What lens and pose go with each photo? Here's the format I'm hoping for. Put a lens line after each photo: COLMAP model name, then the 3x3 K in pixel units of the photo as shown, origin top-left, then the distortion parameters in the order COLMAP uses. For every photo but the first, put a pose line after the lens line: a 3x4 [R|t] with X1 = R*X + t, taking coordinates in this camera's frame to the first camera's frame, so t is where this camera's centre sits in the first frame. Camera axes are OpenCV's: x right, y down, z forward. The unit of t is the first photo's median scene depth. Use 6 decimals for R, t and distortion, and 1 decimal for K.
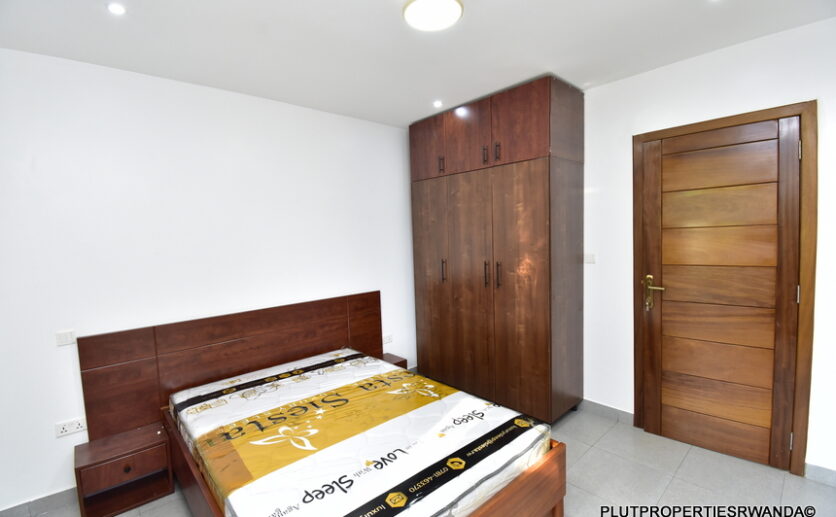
lens RADIAL K [[367.2, 0, 414.2], [0, 367.2, 260.3], [0, 0, 1]] dist [0.015323, -0.021117]
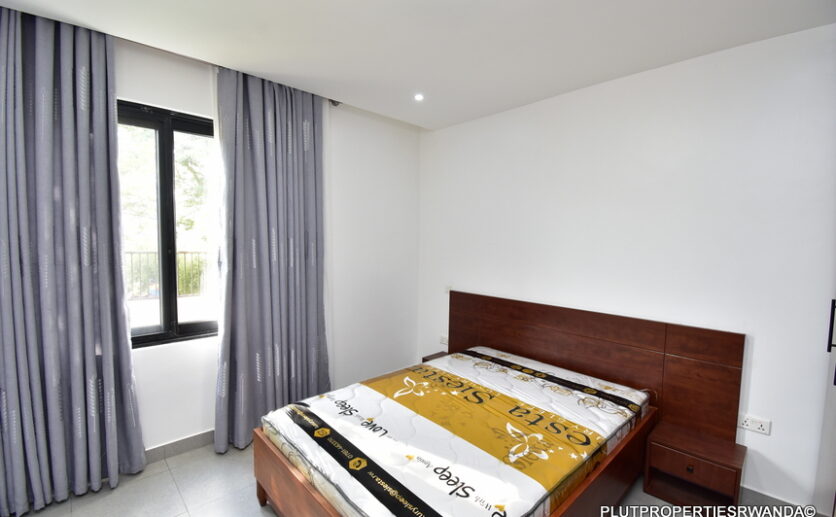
lens RADIAL K [[367.2, 0, 414.2], [0, 367.2, 260.3], [0, 0, 1]] dist [0.015323, -0.021117]
pose [[0.021036, 0.100203, -0.994745, 0.725558], [-0.083650, 0.991653, 0.098122, -0.073784], [0.996273, 0.081146, 0.029242, 0.740637]]
